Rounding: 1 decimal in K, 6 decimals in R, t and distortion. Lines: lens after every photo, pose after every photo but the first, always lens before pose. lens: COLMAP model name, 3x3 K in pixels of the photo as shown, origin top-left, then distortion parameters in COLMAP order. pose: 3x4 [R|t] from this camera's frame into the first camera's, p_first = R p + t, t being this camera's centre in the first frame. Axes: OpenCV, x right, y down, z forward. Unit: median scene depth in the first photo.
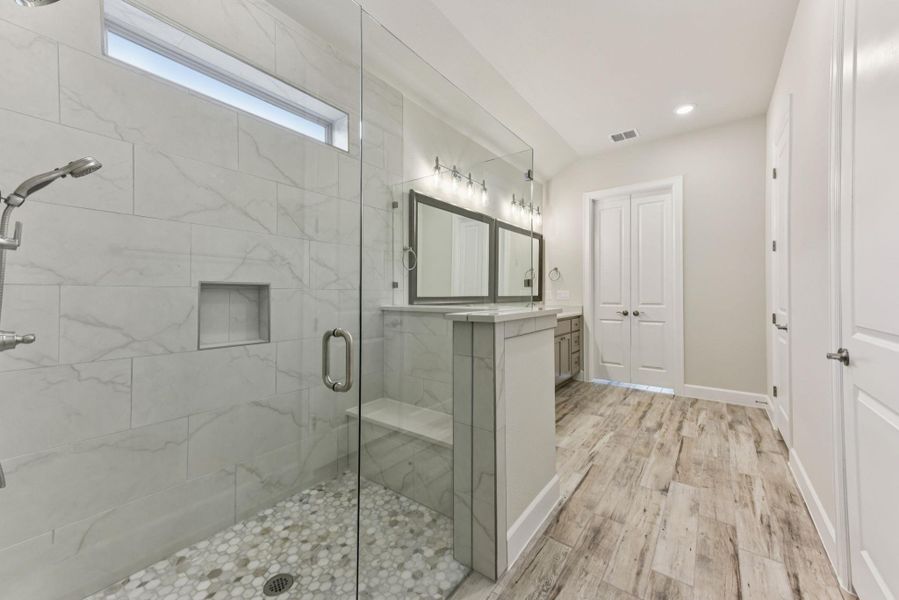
lens RADIAL K [[348.0, 0, 455.3], [0, 348.0, 291.8], [0, 0, 1]] dist [0.021918, -0.000323]
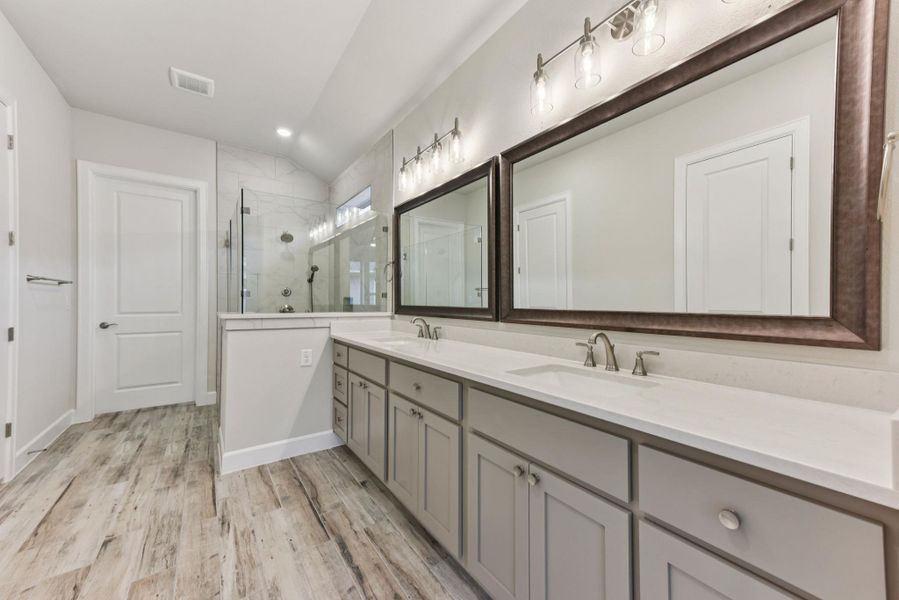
lens RADIAL K [[348.0, 0, 455.2], [0, 348.0, 302.9], [0, 0, 1]] dist [0.021918, -0.000323]
pose [[-0.309552, -0.000148, -0.950883, 0.671200], [-0.001031, 0.999999, 0.000180, 0.005451], [0.950882, 0.001036, -0.309552, 1.198003]]
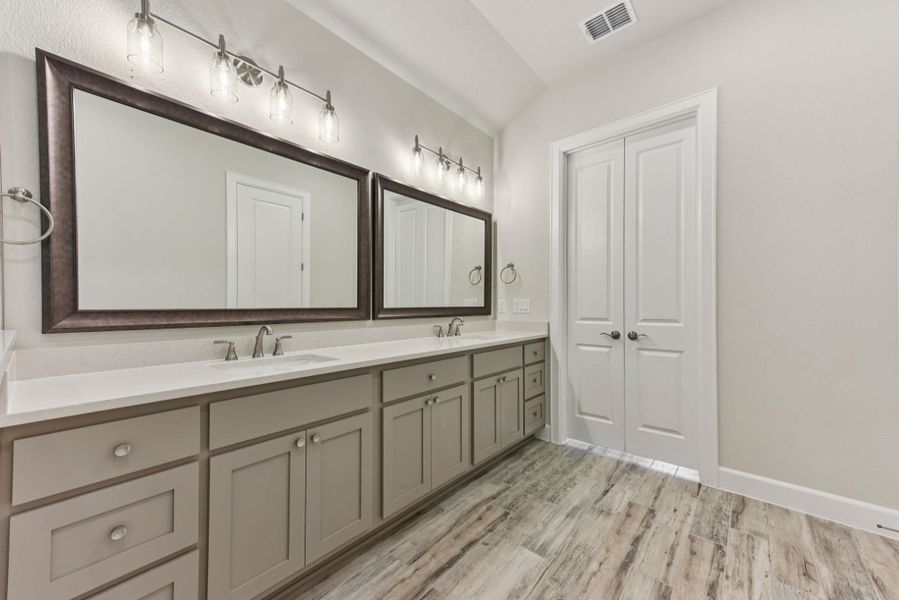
lens RADIAL K [[348.0, 0, 450.6], [0, 348.0, 305.4], [0, 0, 1]] dist [0.021918, -0.000323]
pose [[0.997602, -0.002420, -0.069162, 0.307570], [0.002997, 0.999962, 0.008246, 0.004710], [0.069140, -0.008433, 0.997571, 0.476834]]
